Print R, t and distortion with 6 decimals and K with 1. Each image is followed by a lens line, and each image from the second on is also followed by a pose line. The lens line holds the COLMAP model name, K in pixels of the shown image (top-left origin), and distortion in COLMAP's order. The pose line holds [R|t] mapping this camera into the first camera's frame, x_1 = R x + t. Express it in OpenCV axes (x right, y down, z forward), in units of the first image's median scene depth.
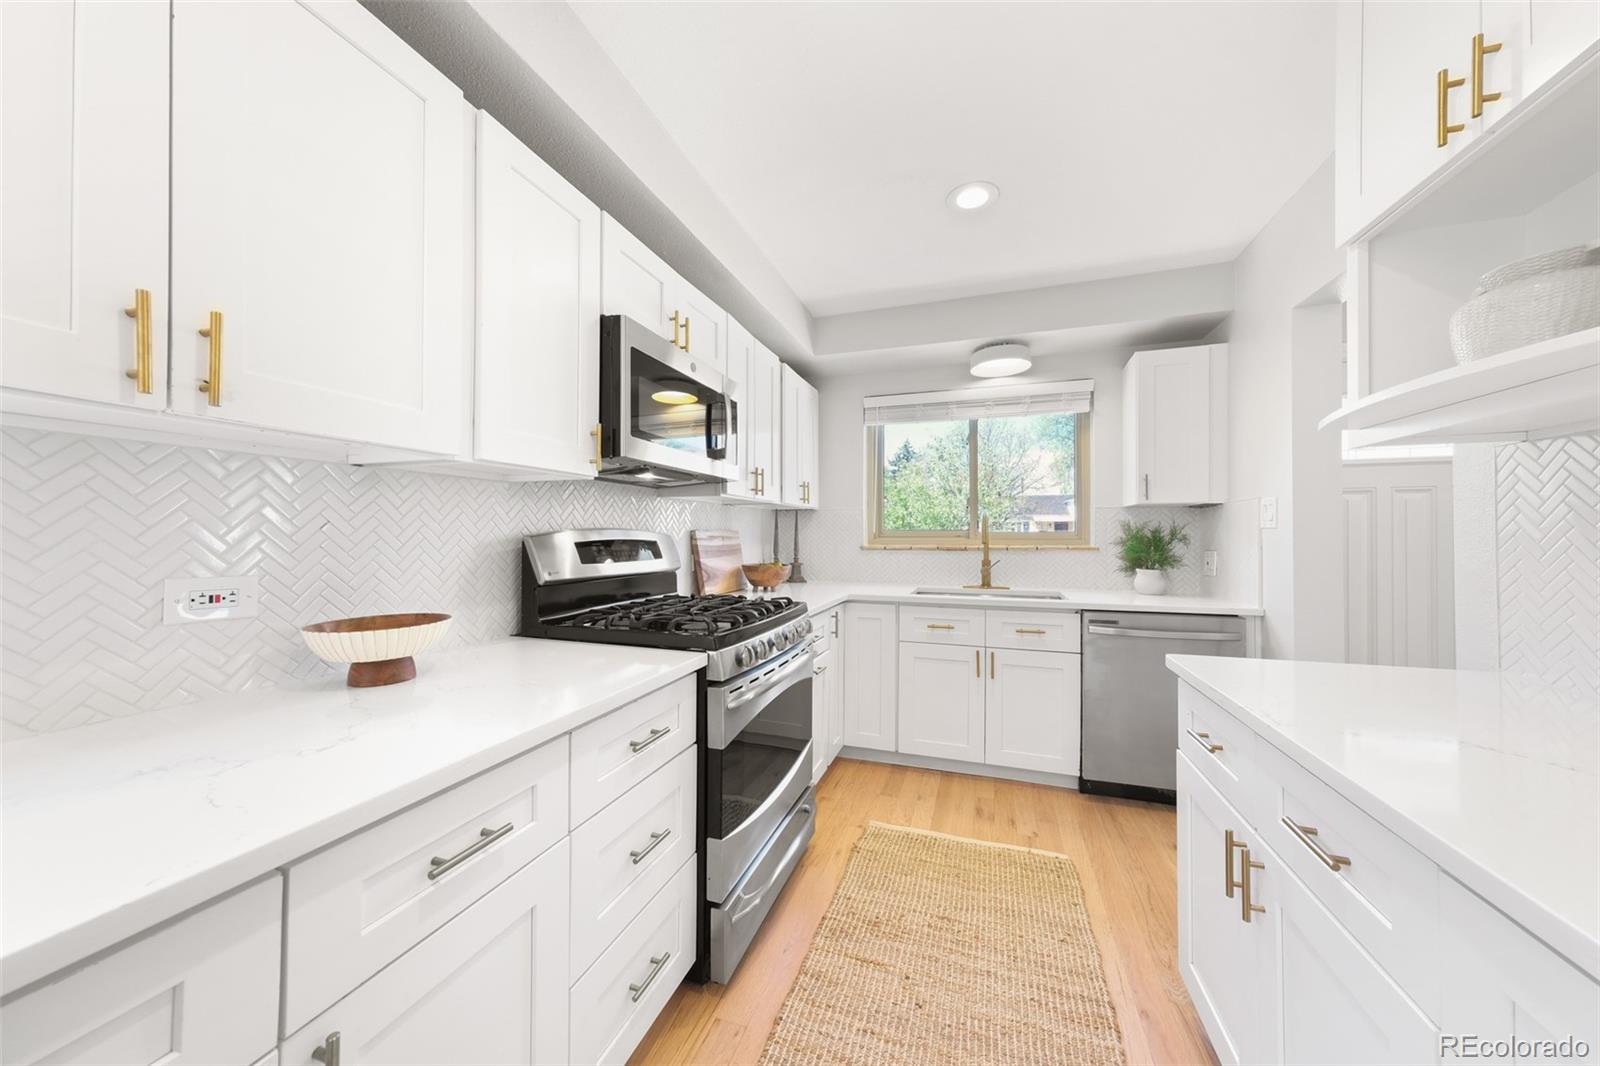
lens RADIAL K [[548.9, 0, 805.3], [0, 548.9, 532.7], [0, 0, 1]] dist [-0.001436, 0.002561]
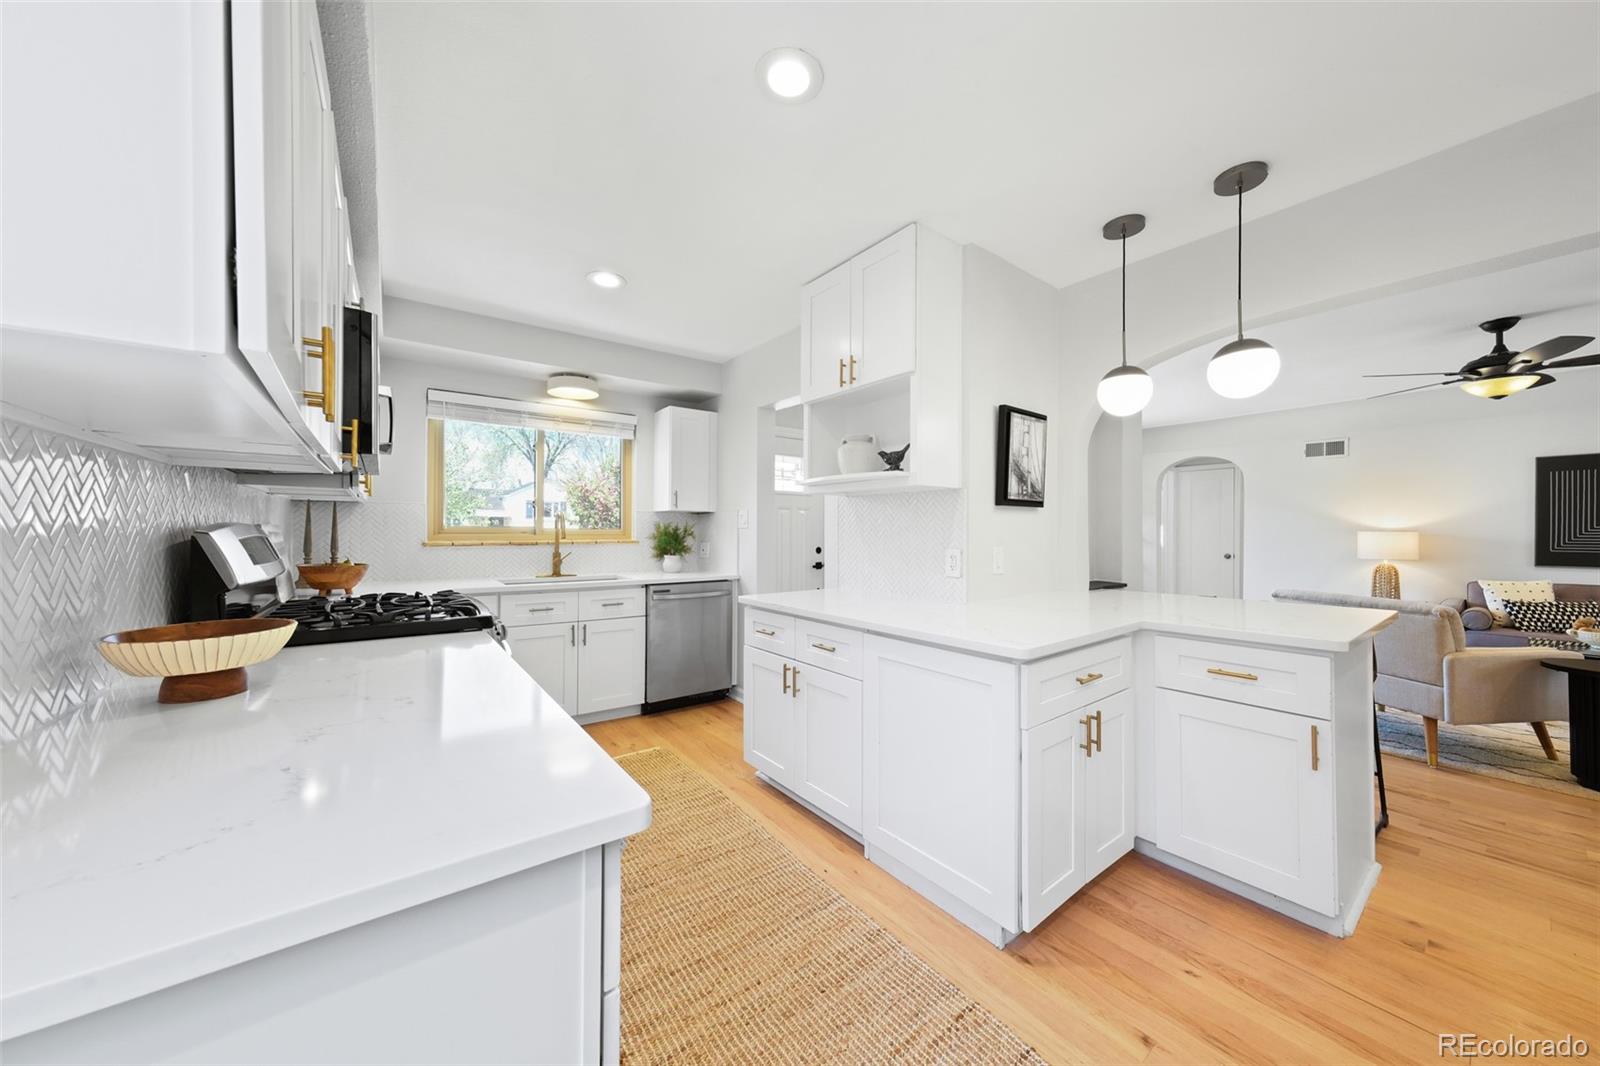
lens RADIAL K [[548.9, 0, 810.8], [0, 548.9, 533.1], [0, 0, 1]] dist [-0.001436, 0.002561]
pose [[0.563629, 0.000704, 0.826028, -0.579332], [-0.007126, 0.999967, 0.004010, -0.001569], [-0.825997, -0.008147, 0.563616, -0.197075]]
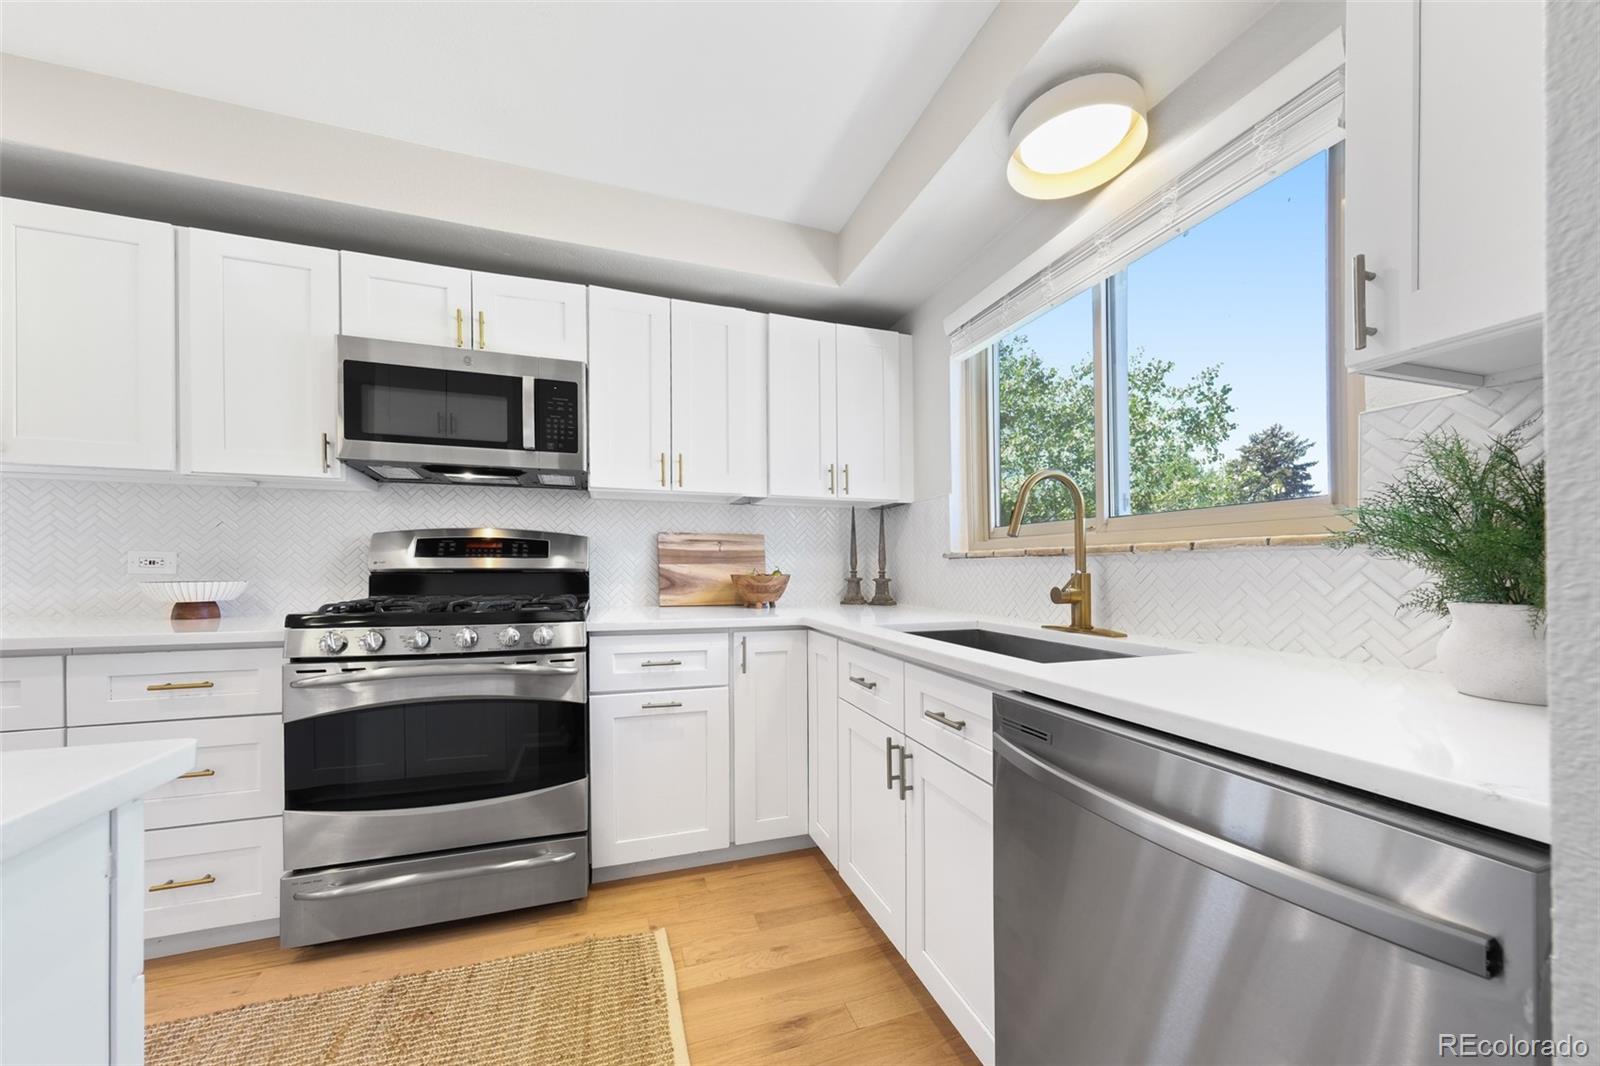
lens RADIAL K [[548.9, 0, 797.3], [0, 548.9, 569.7], [0, 0, 1]] dist [-0.001436, 0.002561]
pose [[0.604840, 0.006368, -0.796322, 0.966958], [0.001200, 0.999960, 0.008907, 0.071392], [0.796346, -0.006343, 0.604808, 0.881883]]
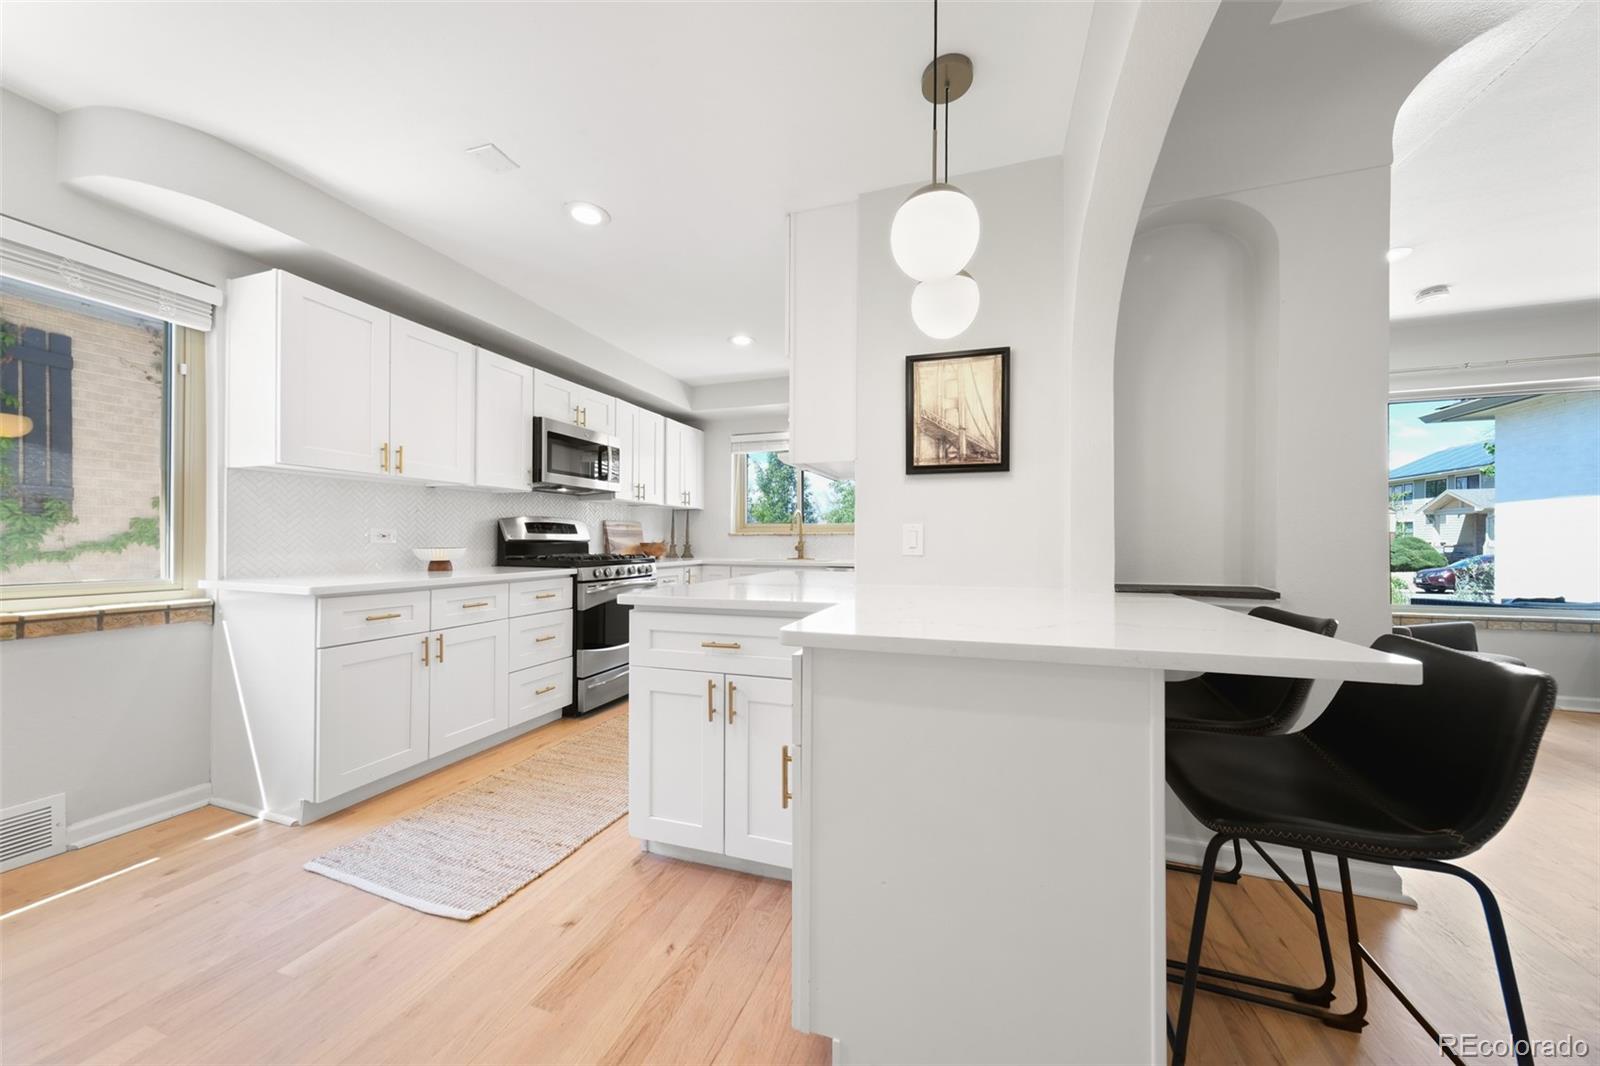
lens RADIAL K [[548.9, 0, 804.2], [0, 548.9, 540.2], [0, 0, 1]] dist [-0.001436, 0.002561]
pose [[0.999987, 0.004608, -0.002209, 0.588603], [-0.004597, 0.999975, 0.005301, 0.064572], [0.002233, -0.005291, 0.999984, -0.976340]]
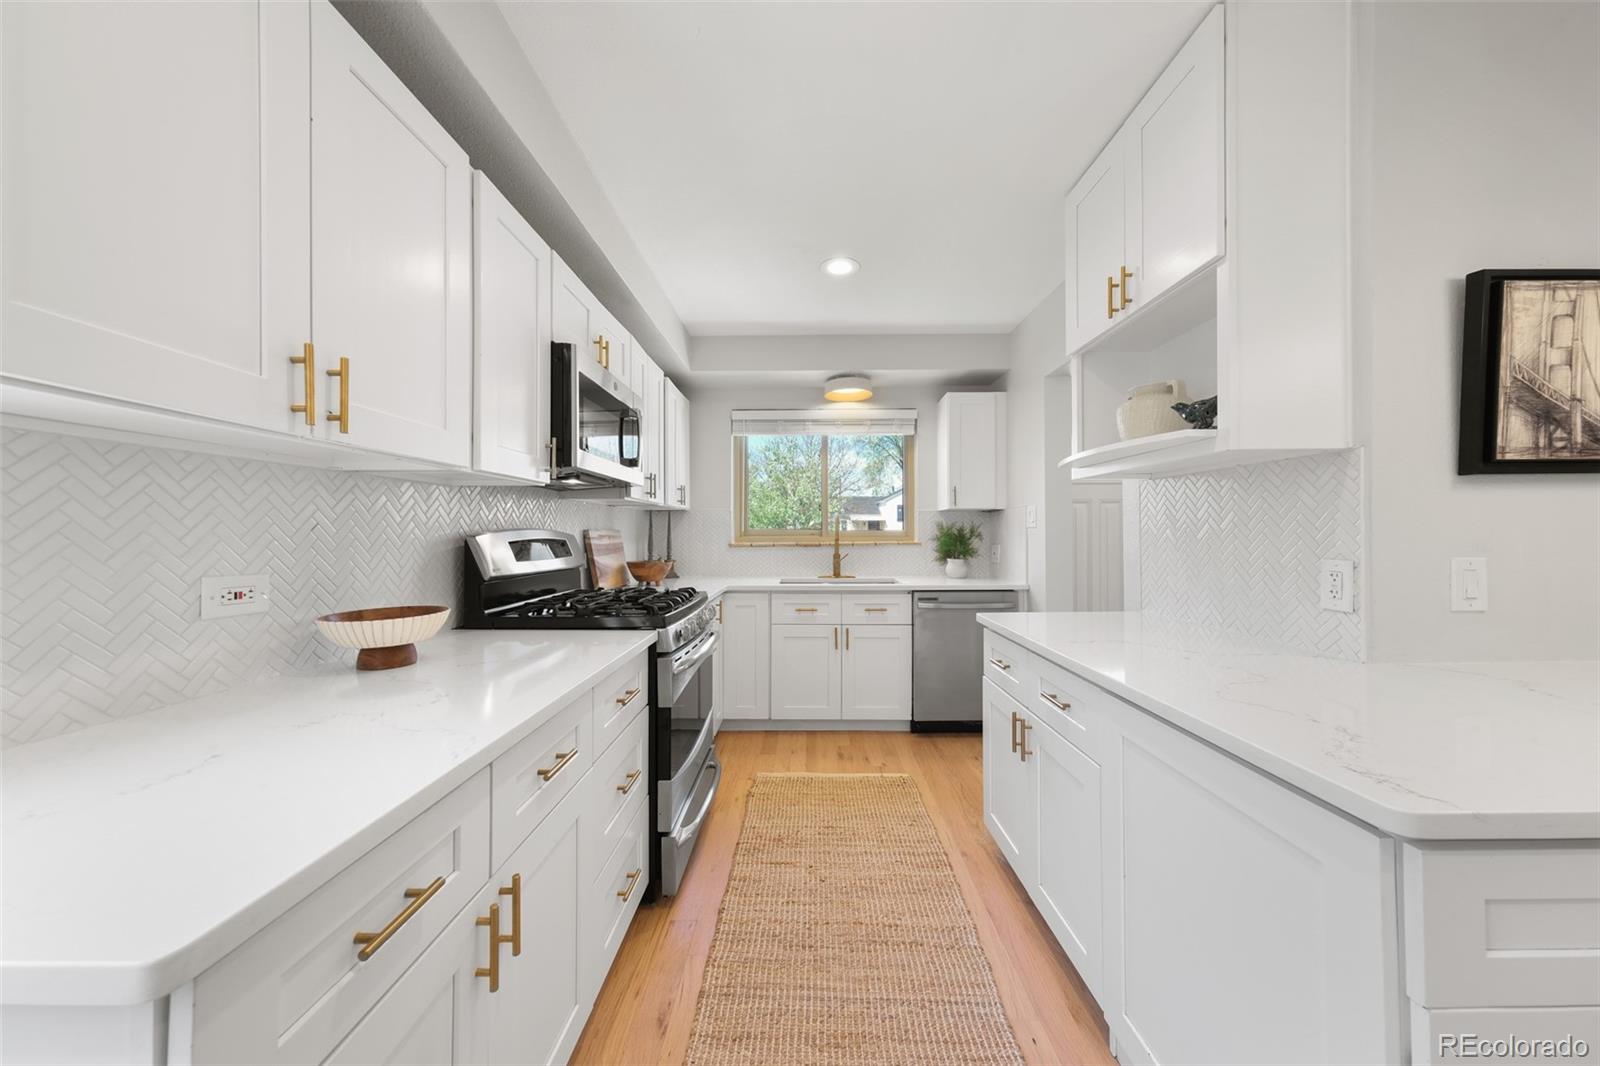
lens RADIAL K [[548.9, 0, 807.7], [0, 548.9, 532.0], [0, 0, 1]] dist [-0.001436, 0.002561]
pose [[0.949505, -0.003783, 0.313728, -0.186296], [0.003386, 0.999993, 0.001808, -0.001448], [-0.313733, -0.000655, 0.949511, -0.206673]]
